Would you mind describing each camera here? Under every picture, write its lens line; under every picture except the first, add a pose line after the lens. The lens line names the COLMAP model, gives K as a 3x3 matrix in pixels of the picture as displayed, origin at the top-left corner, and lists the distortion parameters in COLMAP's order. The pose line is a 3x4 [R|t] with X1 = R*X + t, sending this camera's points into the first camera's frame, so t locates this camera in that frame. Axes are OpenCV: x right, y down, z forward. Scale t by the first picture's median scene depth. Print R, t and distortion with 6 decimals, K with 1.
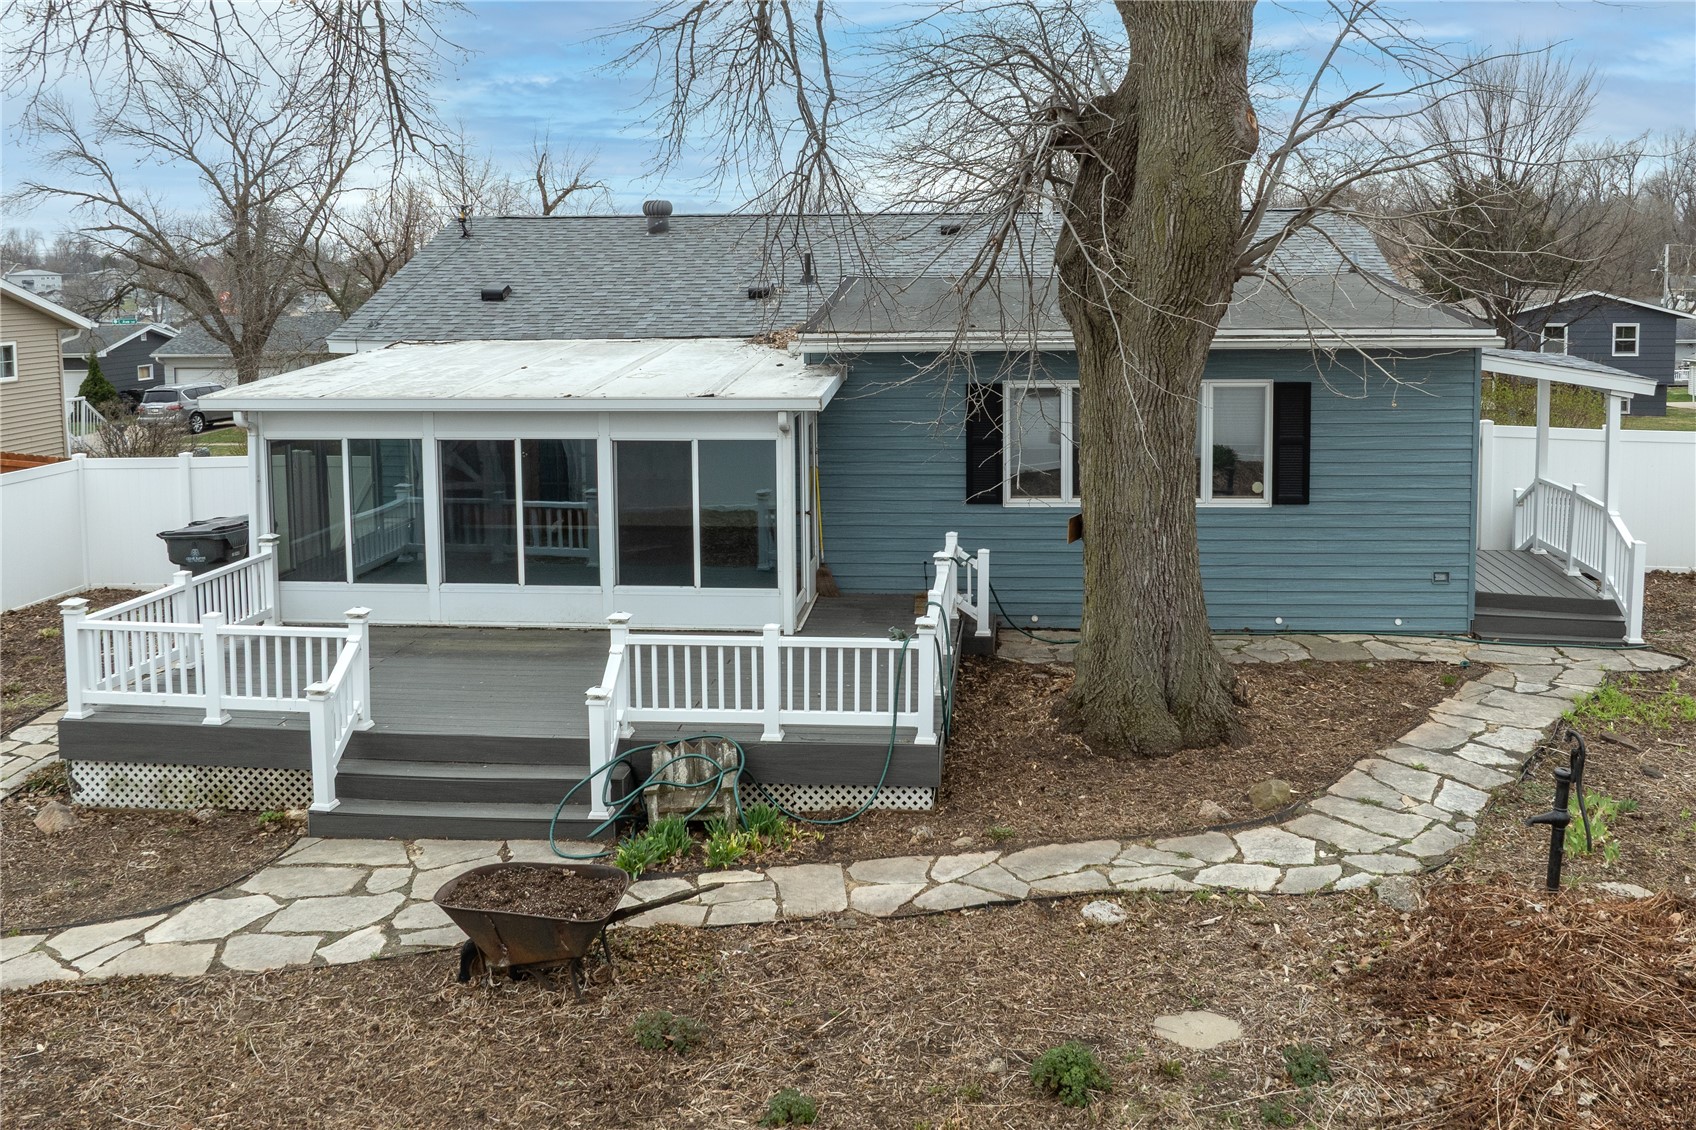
lens RADIAL K [[1521.4, 0, 847.8], [0, 1521.4, 467.9], [0, 0, 1]] dist [-0.034048, -0.000753]
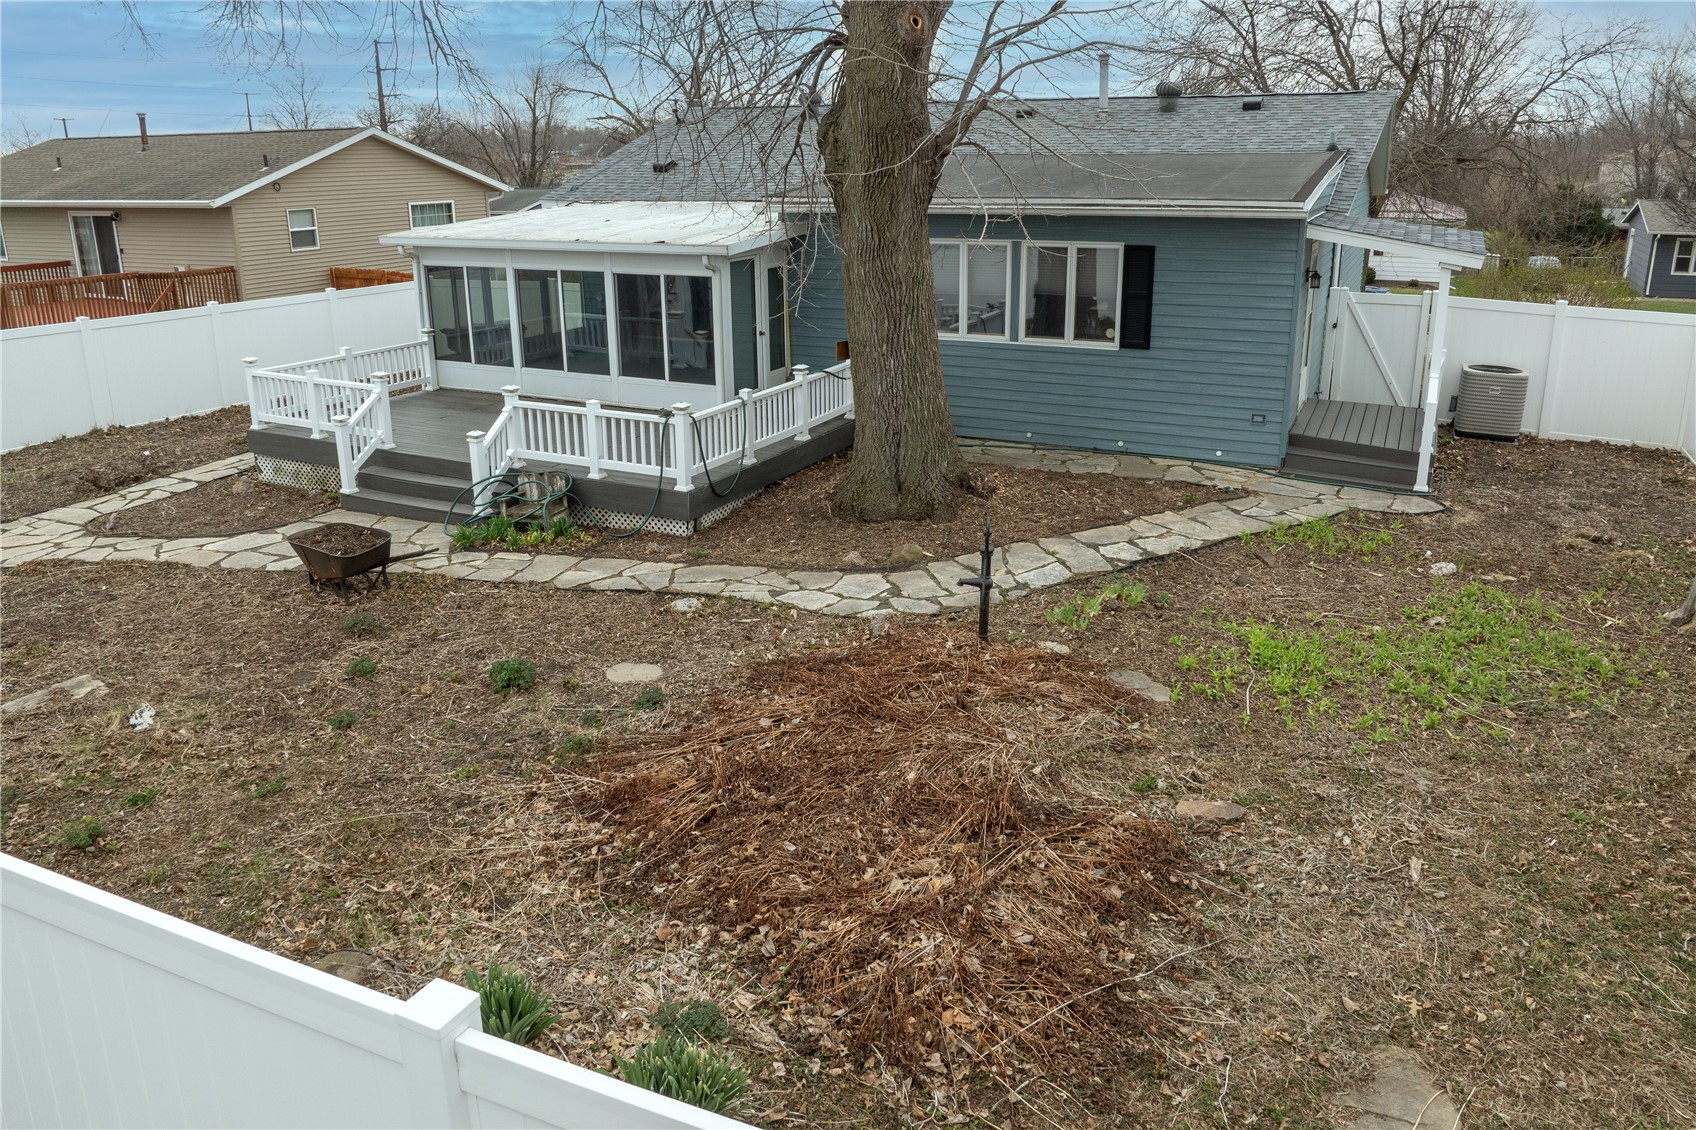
lens RADIAL K [[1212.3, 0, 848.0], [0, 1212.3, 565.0], [0, 0, 1]] dist [-0.017381, -0.000485]
pose [[0.924152, 0.122334, -0.361908, 0.624026], [-0.047636, 0.976849, 0.208559, 0.002616], [0.379044, -0.175500, 0.908585, -0.000590]]
